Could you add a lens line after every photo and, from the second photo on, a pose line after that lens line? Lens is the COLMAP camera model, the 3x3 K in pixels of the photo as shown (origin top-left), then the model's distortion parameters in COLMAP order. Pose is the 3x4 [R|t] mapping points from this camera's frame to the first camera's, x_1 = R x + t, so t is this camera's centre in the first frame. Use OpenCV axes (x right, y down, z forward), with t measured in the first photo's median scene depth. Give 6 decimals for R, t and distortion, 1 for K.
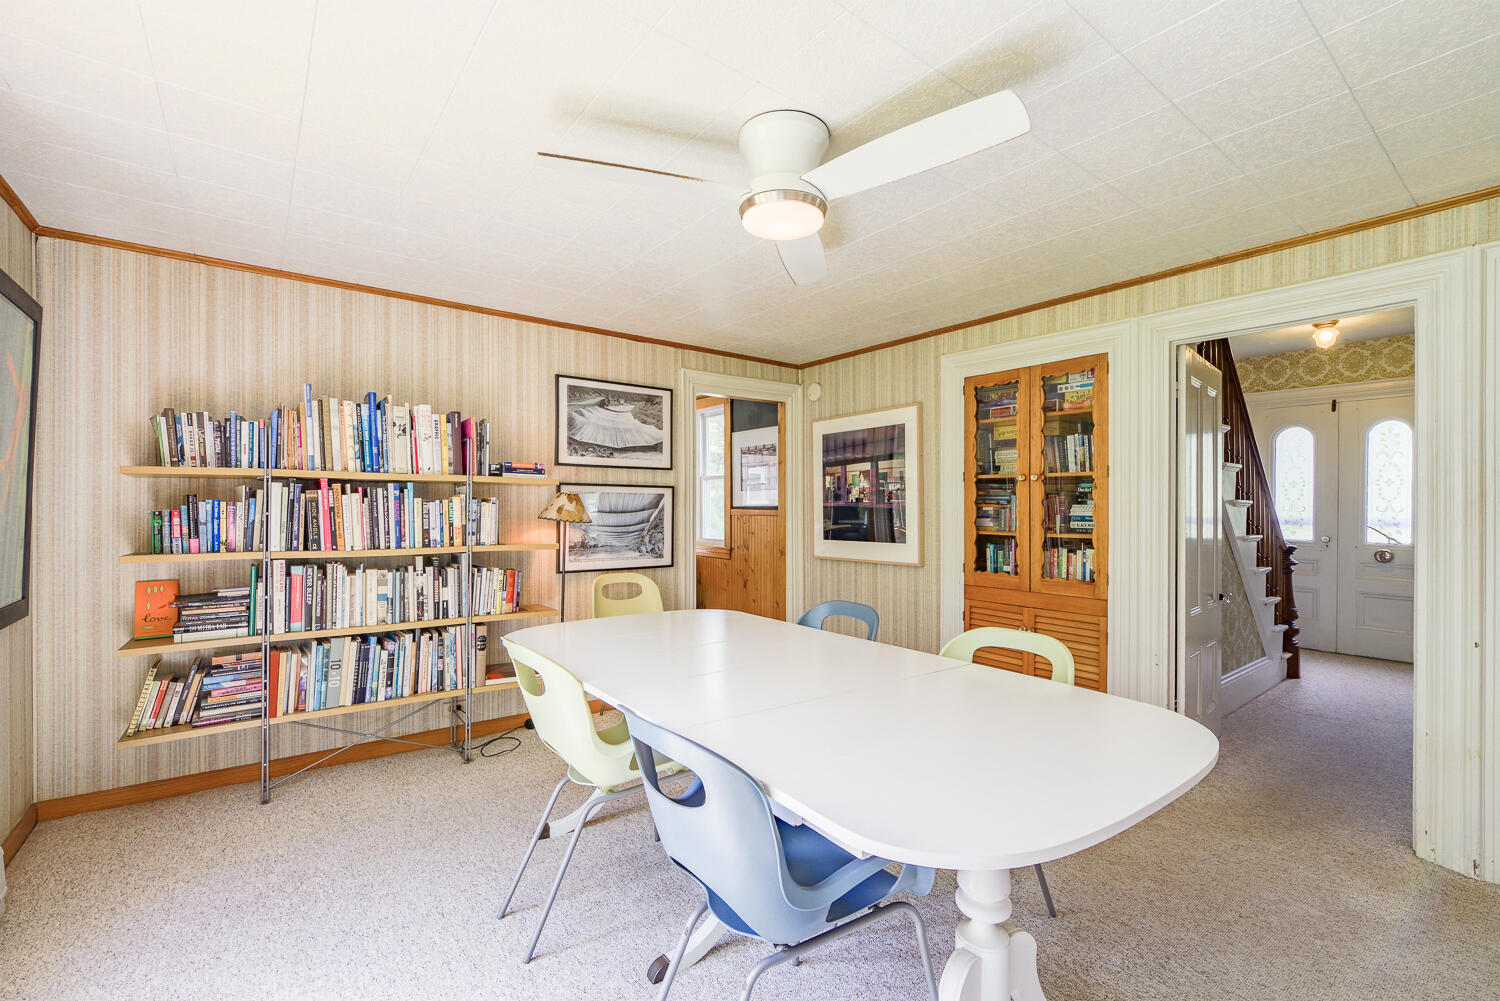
lens RADIAL K [[647.8, 0, 744.8], [0, 647.8, 507.1], [0, 0, 1]] dist [-0.014223, 0.000071]
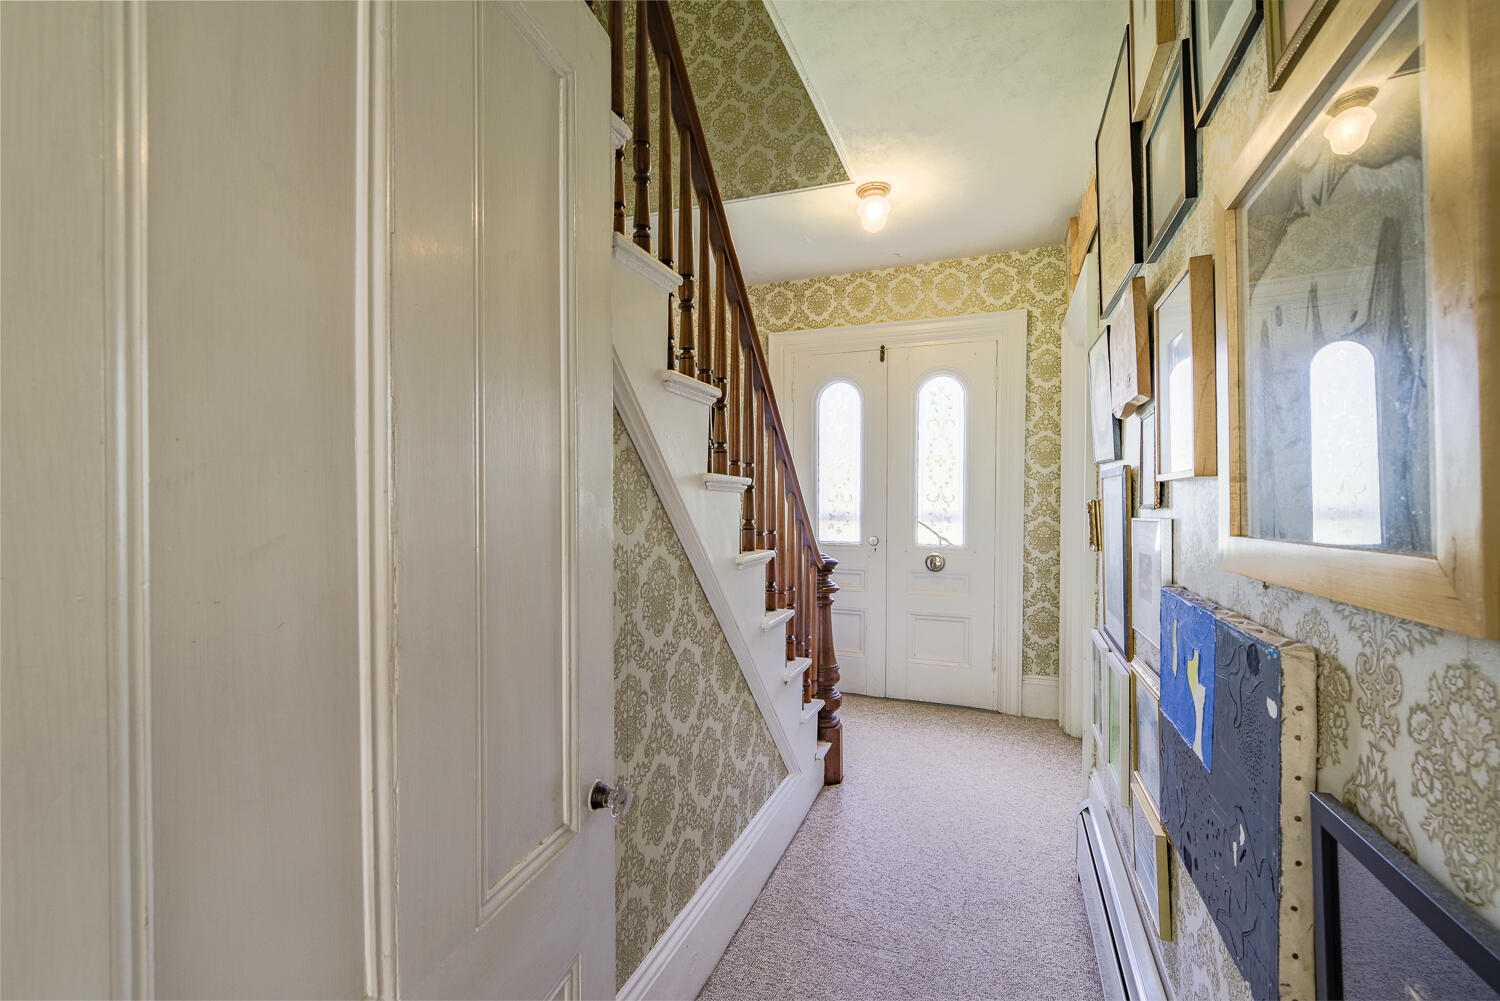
lens RADIAL K [[647.8, 0, 752.2], [0, 647.8, 498.3], [0, 0, 1]] dist [-0.014223, 0.000071]
pose [[0.850965, -0.001437, 0.525221, 0.436963], [0.001904, 0.999998, -0.000350, 0.003473], [-0.525219, 0.001298, 0.850966, 0.483395]]
